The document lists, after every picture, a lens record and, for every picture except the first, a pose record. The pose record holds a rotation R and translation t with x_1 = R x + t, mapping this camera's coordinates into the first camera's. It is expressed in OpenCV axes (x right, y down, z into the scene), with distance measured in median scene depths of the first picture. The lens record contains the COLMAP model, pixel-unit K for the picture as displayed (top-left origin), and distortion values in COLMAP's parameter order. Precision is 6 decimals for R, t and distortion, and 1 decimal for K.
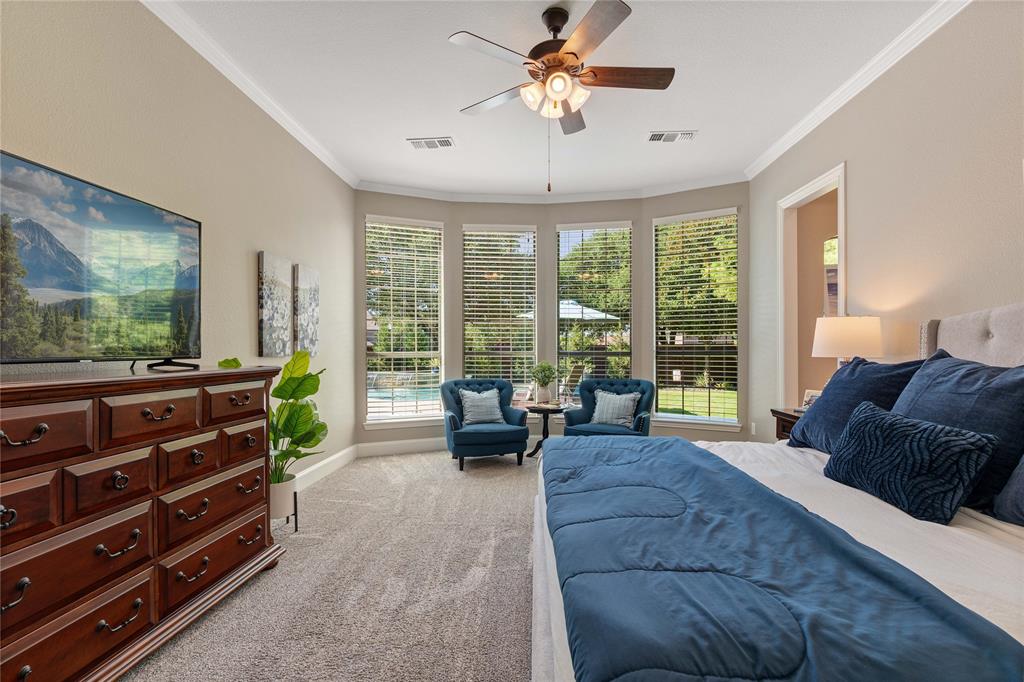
lens RADIAL K [[477.1, 0, 515.1], [0, 477.1, 342.4], [0, 0, 1]] dist [-0.010628, 0.000361]
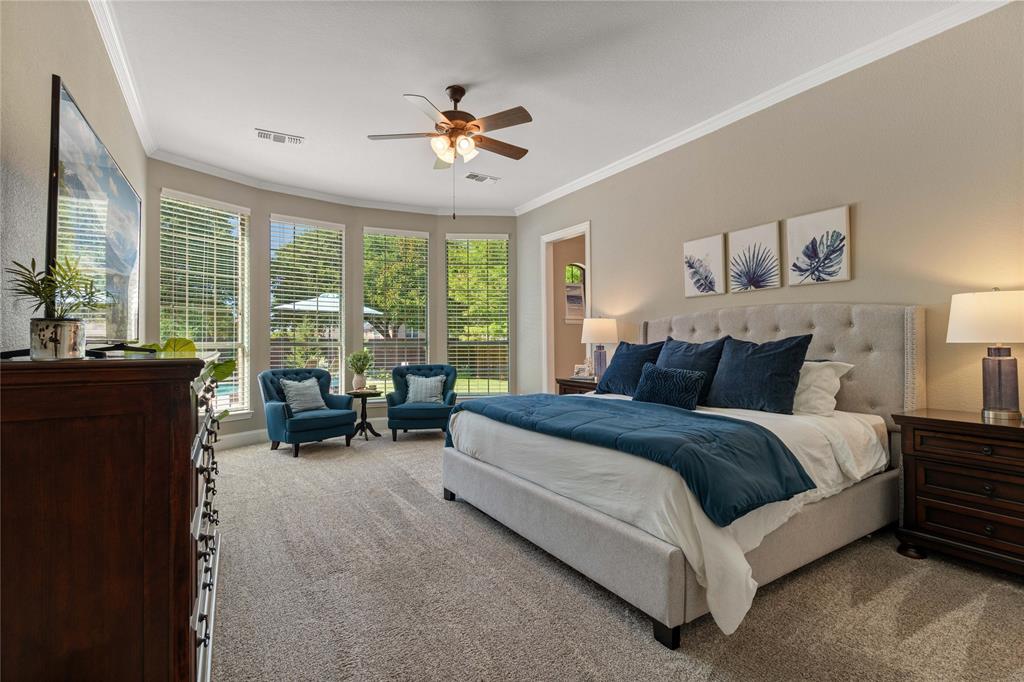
lens RADIAL K [[477.1, 0, 511.3], [0, 477.1, 316.7], [0, 0, 1]] dist [-0.010628, 0.000361]
pose [[0.817284, 0.030927, 0.575404, -0.312581], [-0.005497, 0.998932, -0.045883, 0.011194], [-0.576209, 0.034336, 0.816581, -0.102469]]
